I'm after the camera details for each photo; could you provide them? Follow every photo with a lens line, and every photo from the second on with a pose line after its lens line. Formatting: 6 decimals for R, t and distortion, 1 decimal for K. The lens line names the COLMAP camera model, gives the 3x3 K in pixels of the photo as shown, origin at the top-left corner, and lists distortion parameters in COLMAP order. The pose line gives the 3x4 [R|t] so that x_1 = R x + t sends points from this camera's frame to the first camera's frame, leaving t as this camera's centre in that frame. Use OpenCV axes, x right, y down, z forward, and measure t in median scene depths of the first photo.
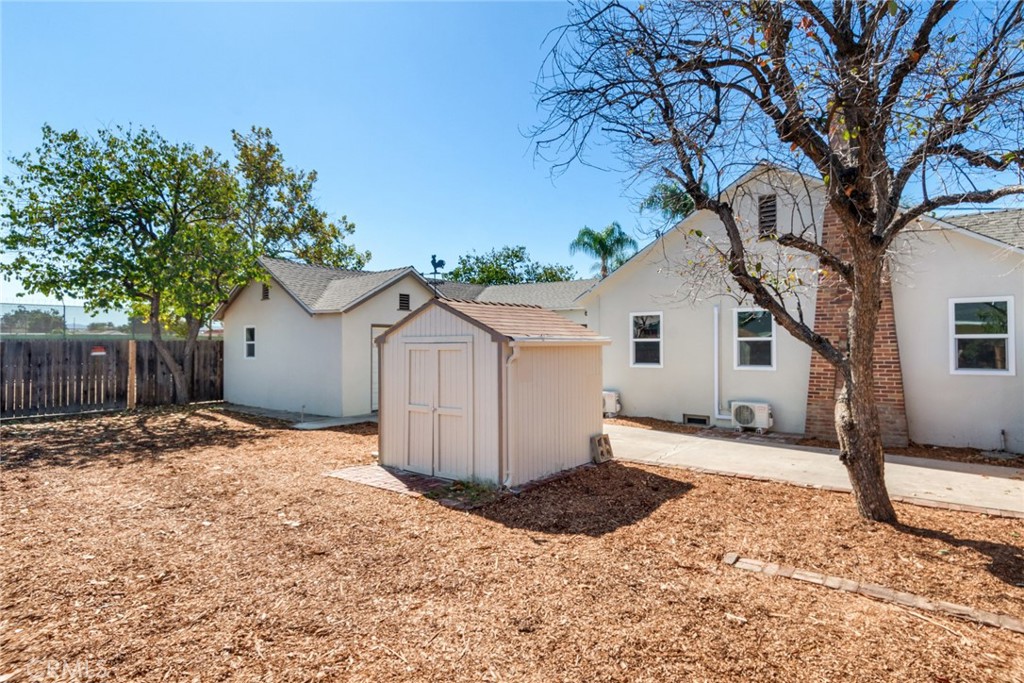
lens RADIAL K [[550.4, 0, 511.1], [0, 550.4, 341.1], [0, 0, 1]] dist [-0.007658, 0.000329]
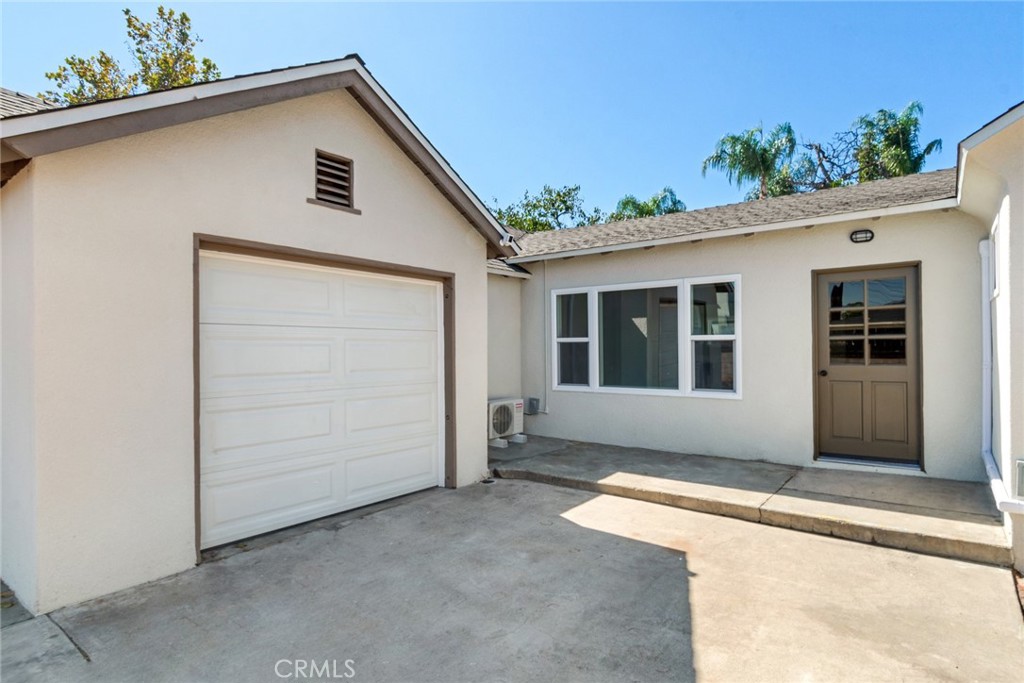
lens RADIAL K [[550.4, 0, 513.4], [0, 550.4, 343.4], [0, 0, 1]] dist [-0.007658, 0.000329]
pose [[0.999991, 0.003164, 0.002659, -0.047398], [-0.003160, 0.999993, -0.001784, 0.010044], [-0.002665, 0.001776, 0.999995, 0.346704]]
